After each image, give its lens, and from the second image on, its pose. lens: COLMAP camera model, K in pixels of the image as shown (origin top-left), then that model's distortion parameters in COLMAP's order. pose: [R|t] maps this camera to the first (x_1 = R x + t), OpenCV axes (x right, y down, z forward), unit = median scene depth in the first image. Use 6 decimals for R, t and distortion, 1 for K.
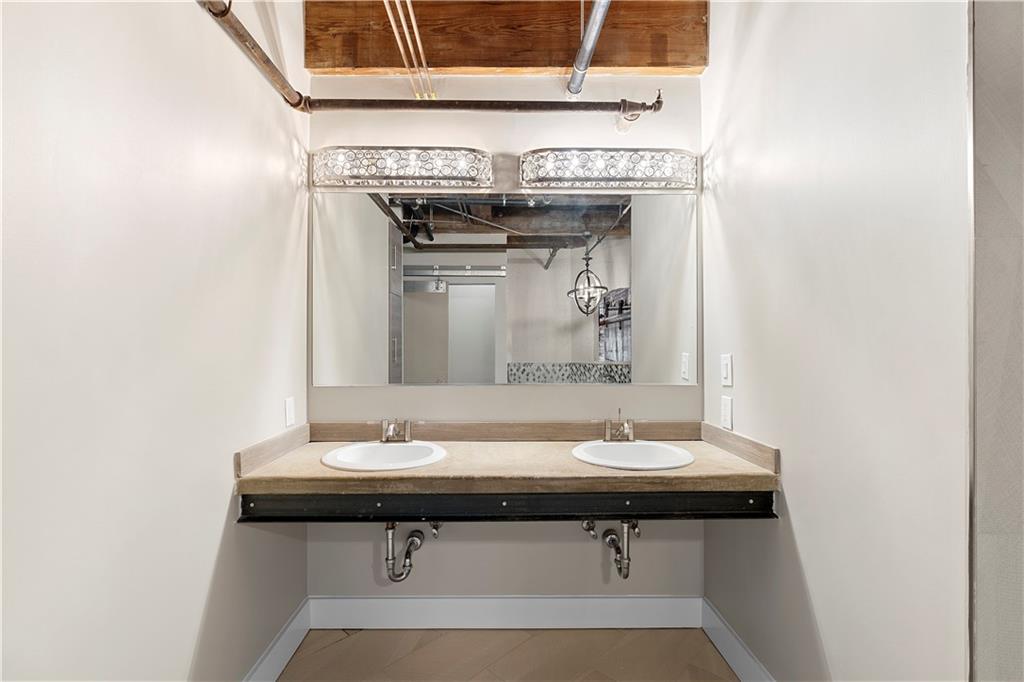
lens RADIAL K [[464.0, 0, 508.0], [0, 464.0, 347.1], [0, 0, 1]] dist [-0.008971, -0.000175]
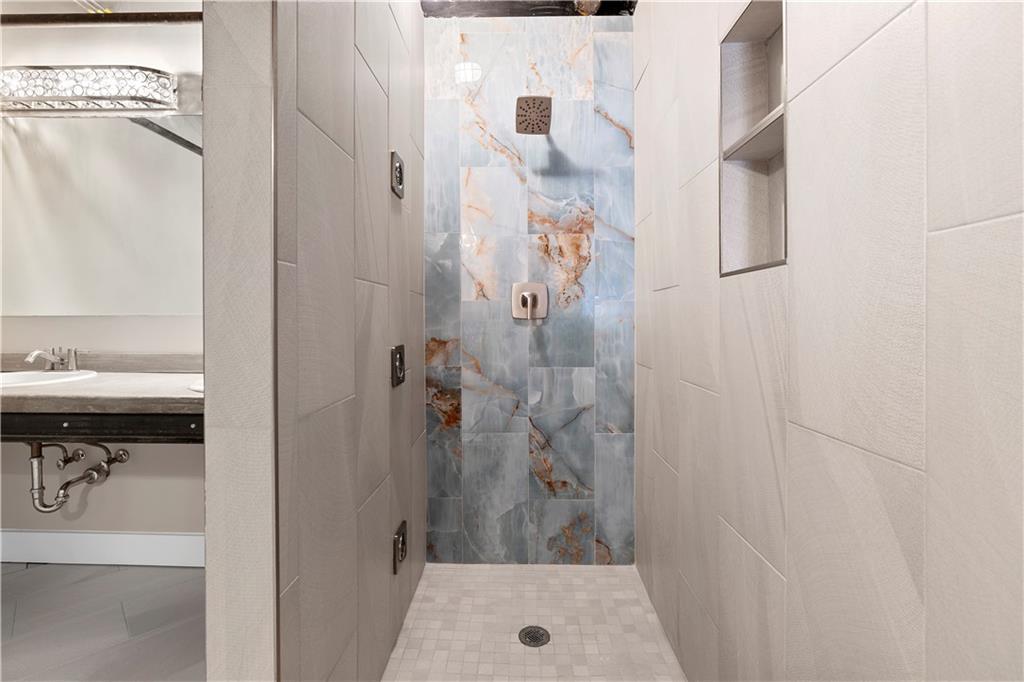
lens RADIAL K [[470.1, 0, 513.0], [0, 470.1, 323.1], [0, 0, 1]] dist [-0.001841, -0.000164]
pose [[0.998738, 0.001480, -0.050207, 0.774317], [-0.000809, 0.999910, 0.013380, 0.091705], [0.050222, -0.013322, 0.998649, 0.064807]]
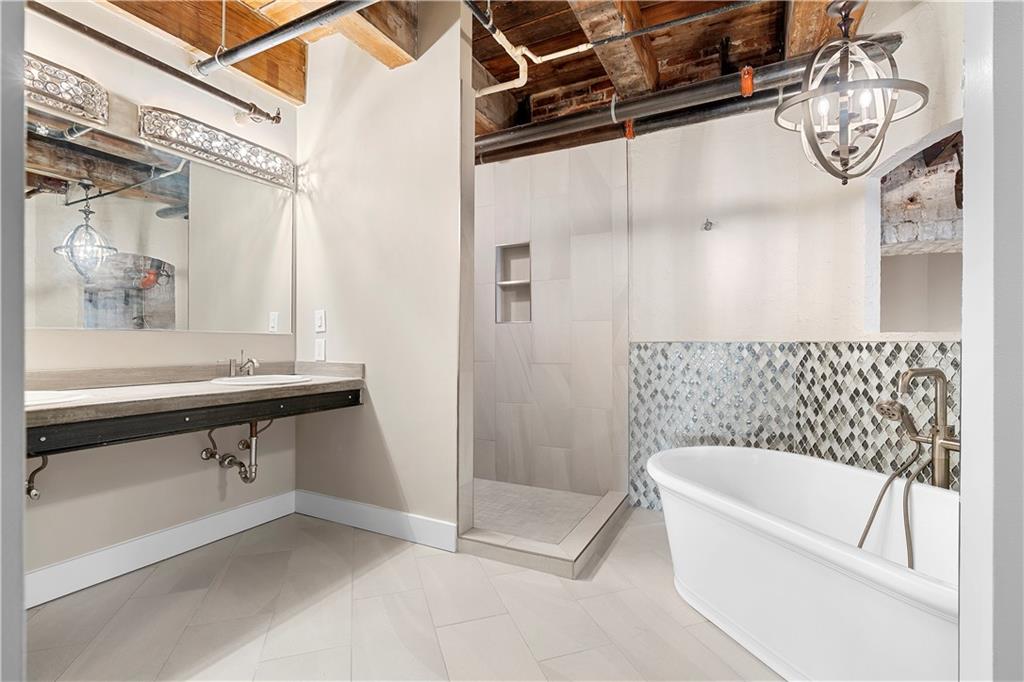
lens RADIAL K [[464.0, 0, 508.0], [0, 464.0, 347.1], [0, 0, 1]] dist [-0.008971, -0.000175]
pose [[0.476881, -0.004178, 0.878958, -0.520995], [-0.007835, 0.999929, 0.009004, 0.111188], [-0.878933, -0.011181, 0.476815, -0.217270]]
